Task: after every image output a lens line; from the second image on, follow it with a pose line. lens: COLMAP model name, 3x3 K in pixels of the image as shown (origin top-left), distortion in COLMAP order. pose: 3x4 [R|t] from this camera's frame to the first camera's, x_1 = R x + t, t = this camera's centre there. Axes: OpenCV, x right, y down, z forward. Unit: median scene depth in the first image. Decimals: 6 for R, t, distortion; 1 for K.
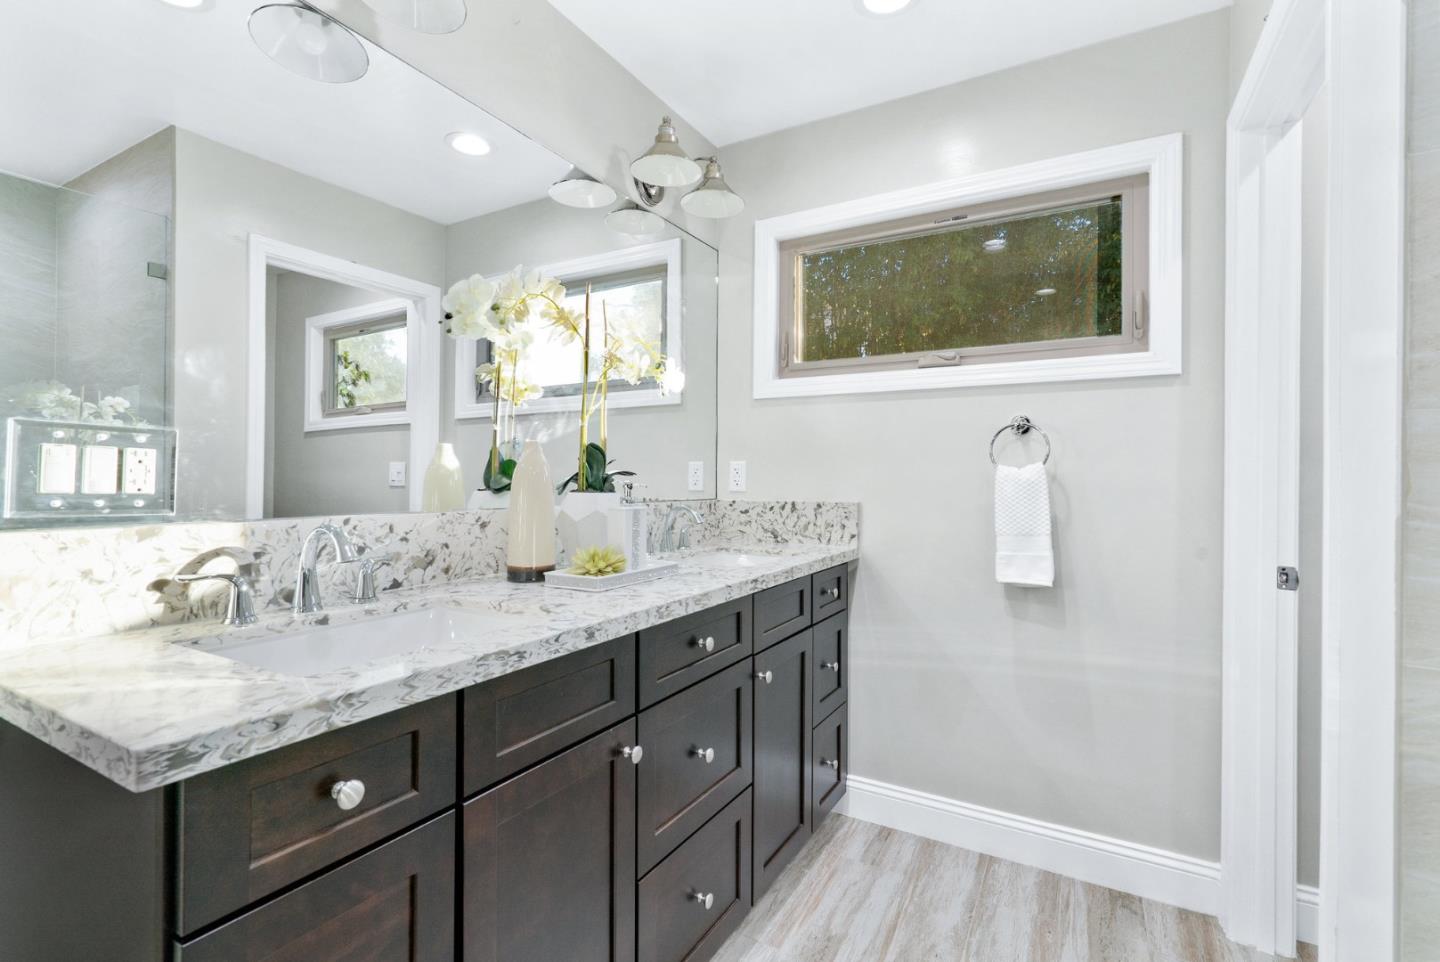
lens RADIAL K [[657.5, 0, 716.1], [0, 657.5, 478.0], [0, 0, 1]] dist [-0.002269, -0.000047]
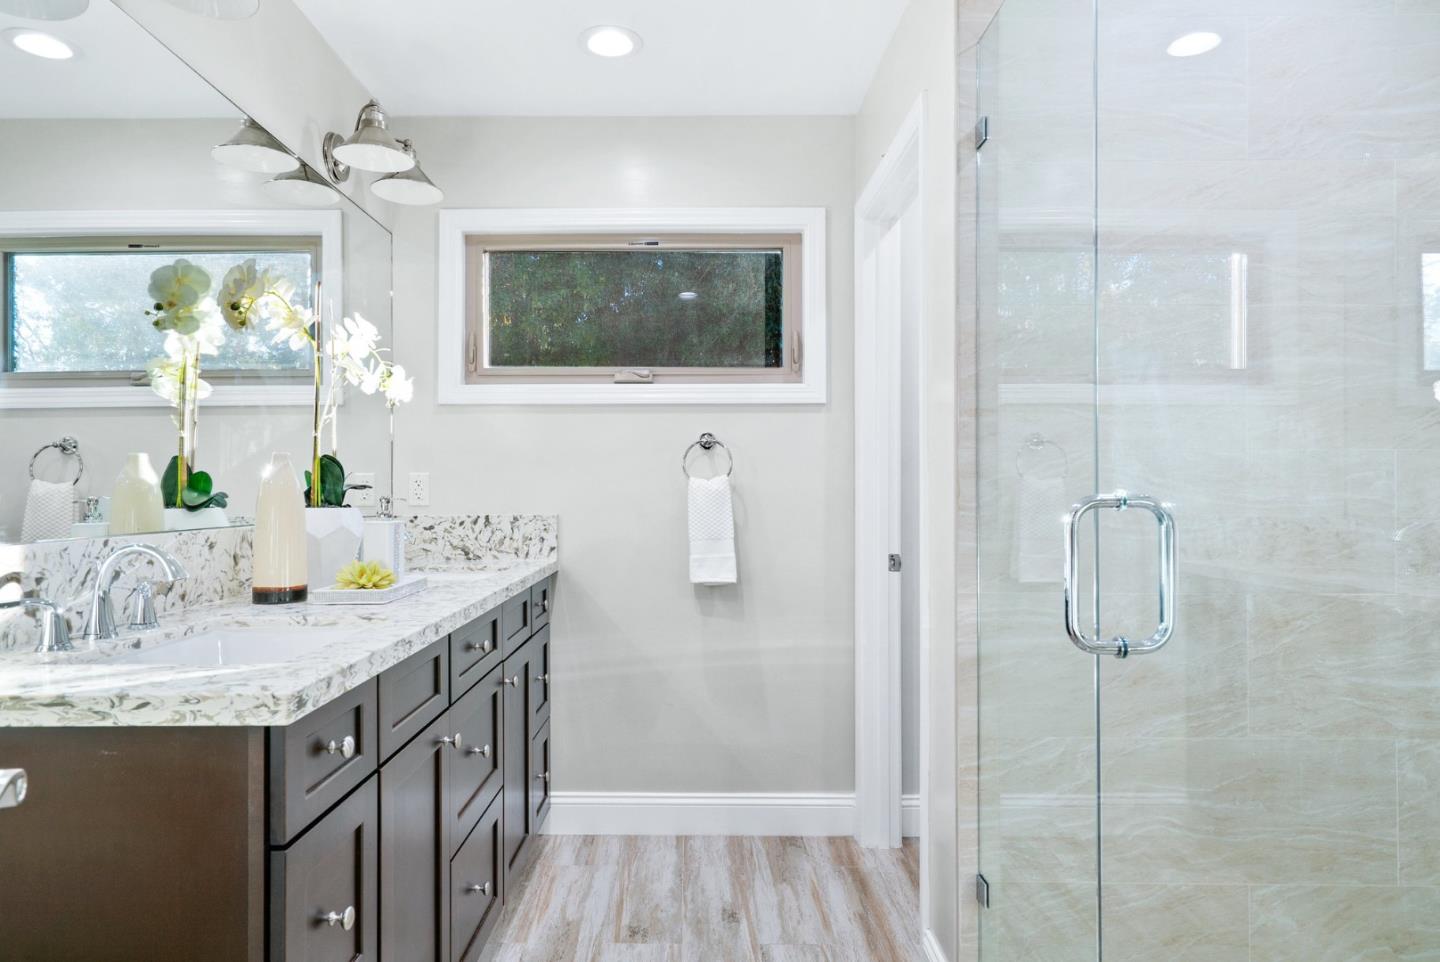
lens RADIAL K [[863.5, 0, 682.0], [0, 863.5, 487.7], [0, 0, 1]] dist [0.001352, 0.000040]
pose [[0.877814, -0.006929, 0.478951, -0.291812], [0.007784, 0.999970, 0.000200, -0.002393], [-0.478938, 0.003553, 0.877842, -0.279399]]
